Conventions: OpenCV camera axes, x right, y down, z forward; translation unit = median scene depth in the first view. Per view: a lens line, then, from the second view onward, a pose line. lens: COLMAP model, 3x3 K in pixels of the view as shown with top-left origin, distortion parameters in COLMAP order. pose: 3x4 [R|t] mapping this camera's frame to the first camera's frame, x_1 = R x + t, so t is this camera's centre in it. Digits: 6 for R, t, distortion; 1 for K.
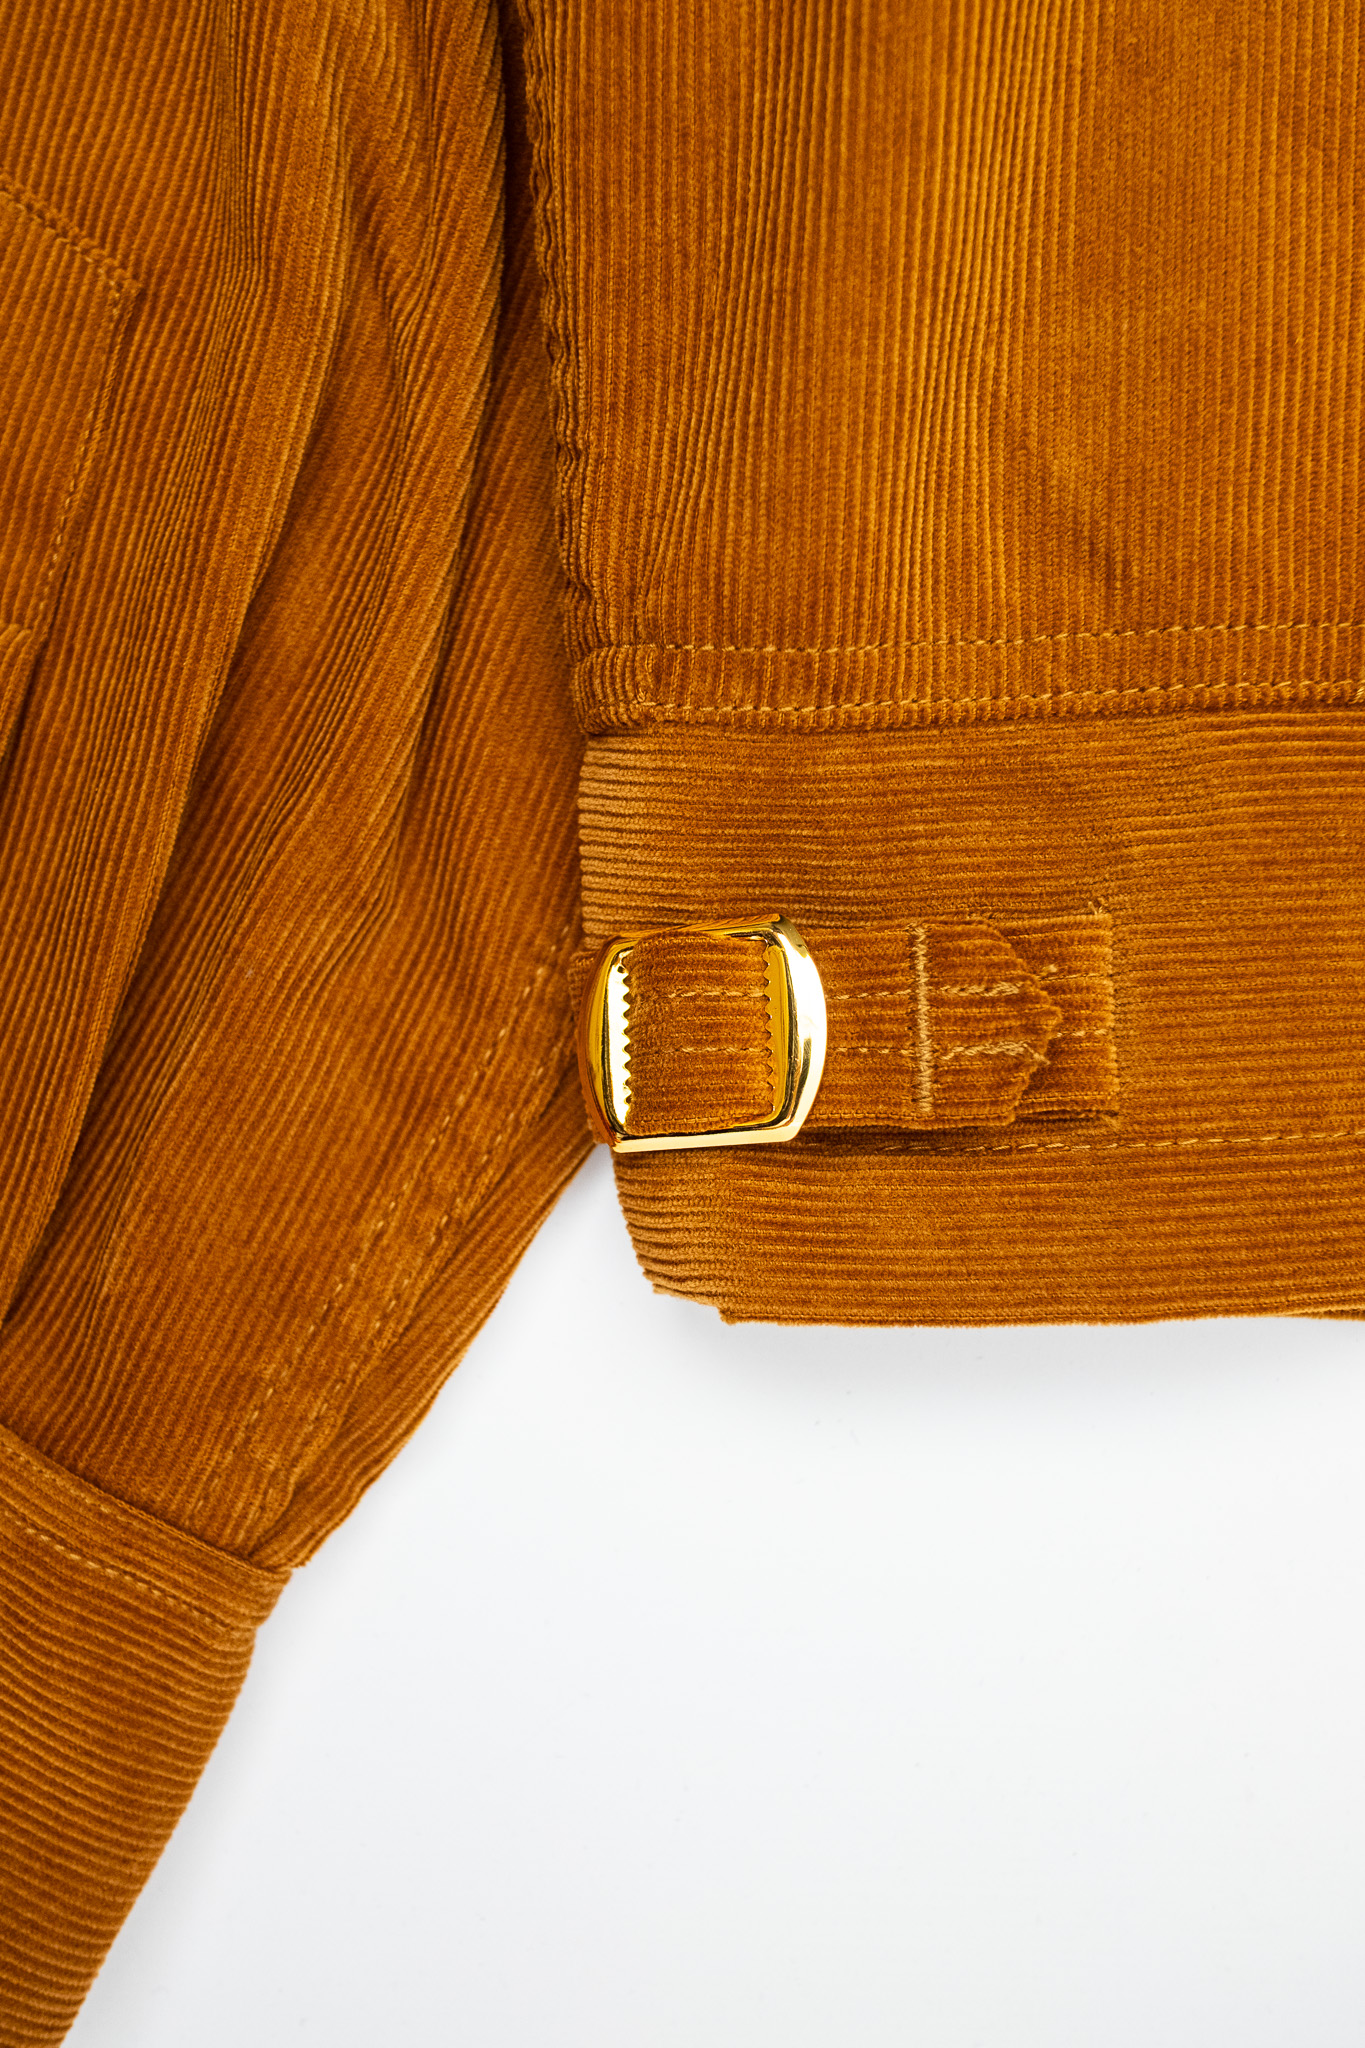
lens RADIAL K [[1709.6, 0, 685.5], [0, 1709.6, 1023.8], [0, 0, 1]] dist [0.011908, 0.010392]
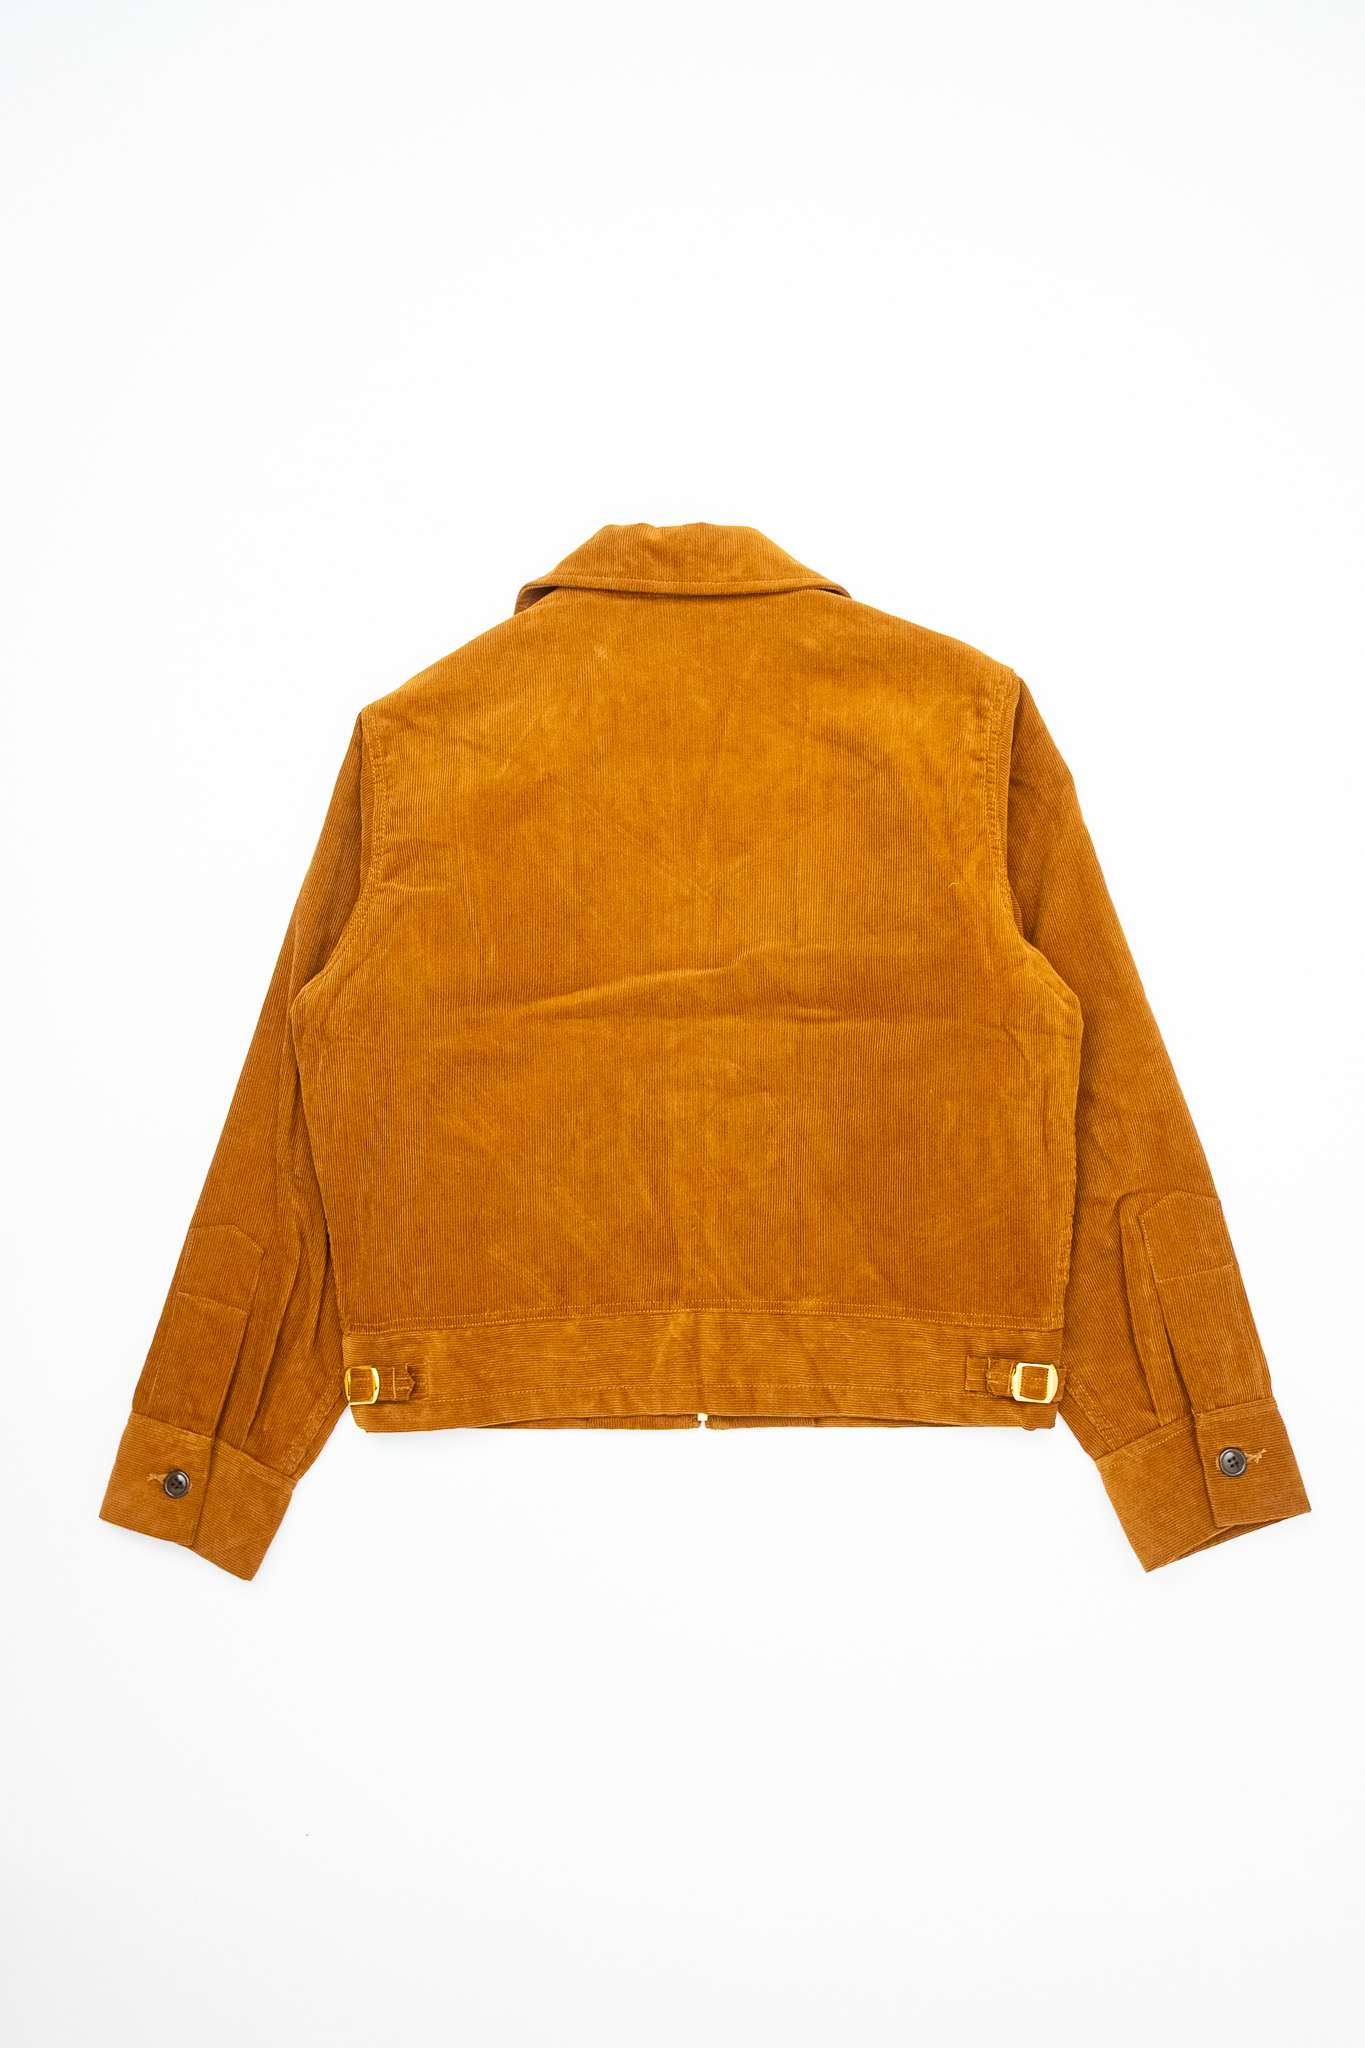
lens RADIAL K [[1709.6, 0, 679.3], [0, 1709.6, 1024.0], [0, 0, 1]] dist [0.011908, 0.010392]
pose [[0.997706, -0.043699, -0.051701, 1.412347], [0.041850, 0.998463, -0.036321, -0.942050], [0.053209, 0.034074, 0.998002, -4.722493]]
